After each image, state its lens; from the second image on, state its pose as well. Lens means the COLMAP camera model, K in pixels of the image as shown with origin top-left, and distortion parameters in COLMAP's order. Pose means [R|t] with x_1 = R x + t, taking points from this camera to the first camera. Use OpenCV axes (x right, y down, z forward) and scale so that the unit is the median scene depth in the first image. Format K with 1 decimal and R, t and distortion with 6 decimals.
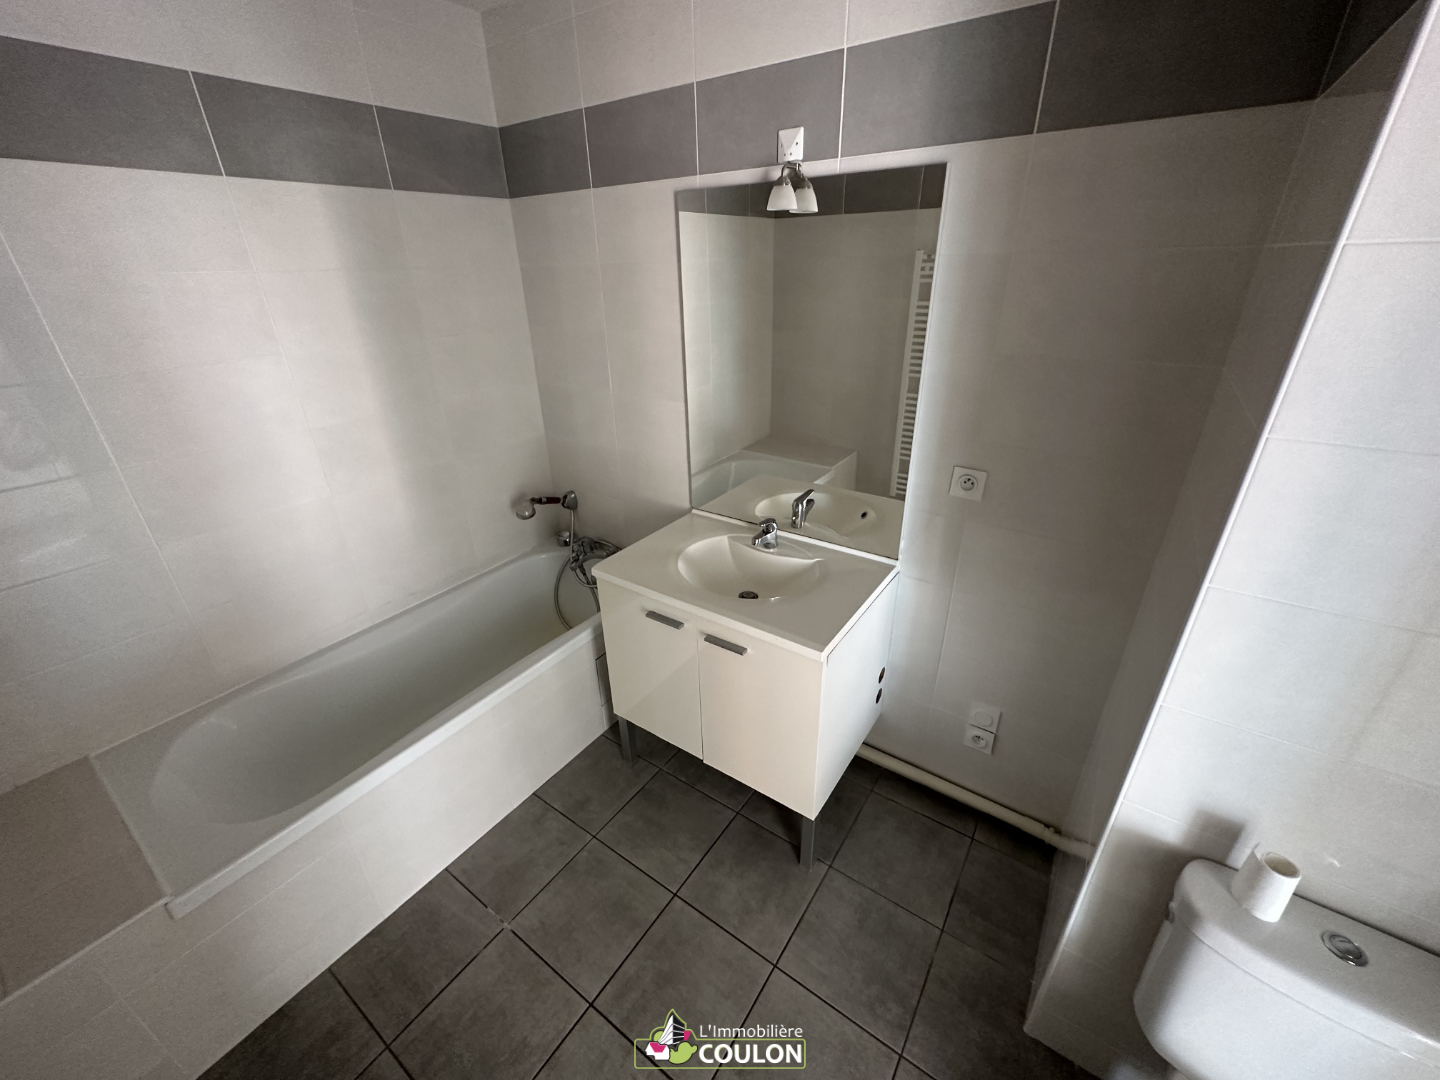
lens RADIAL K [[574.0, 0, 719.2], [0, 574.0, 540.4], [0, 0, 1]] dist [-0.001925, 0.000104]
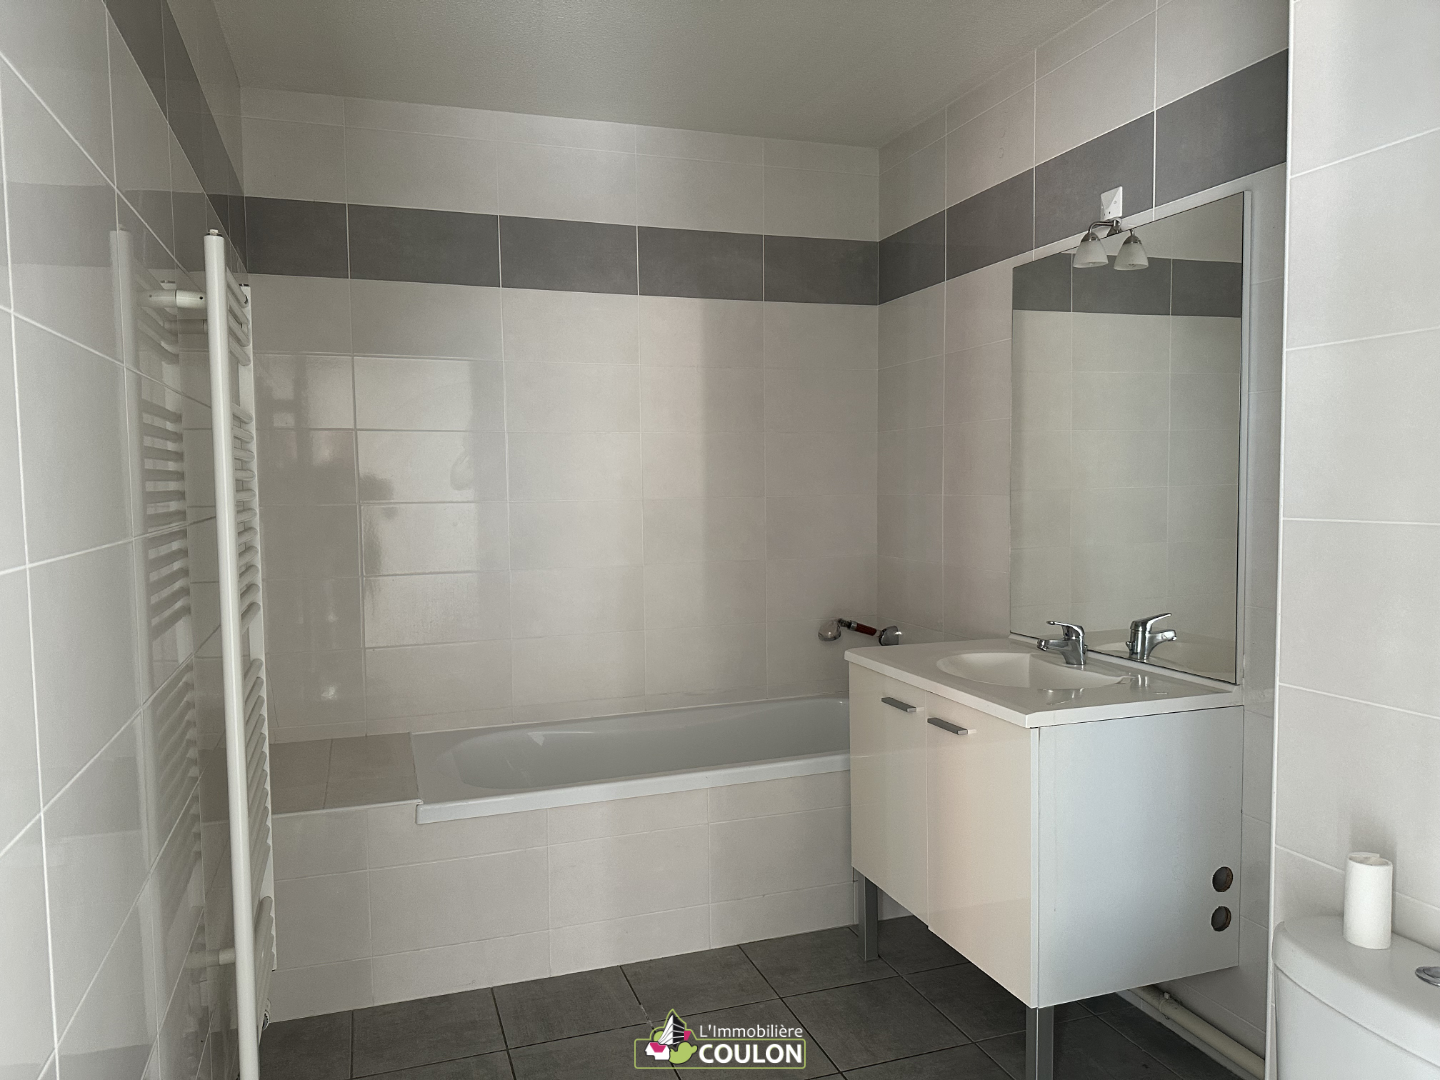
lens RADIAL K [[1006.6, 0, 714.1], [0, 1006.6, 546.6], [0, 0, 1]] dist [0.132469, -0.214390]
pose [[0.807674, 0.048513, -0.587630, 0.511782], [-0.257635, 0.925475, -0.277705, 0.379298], [0.530364, 0.375689, 0.759981, -0.334763]]
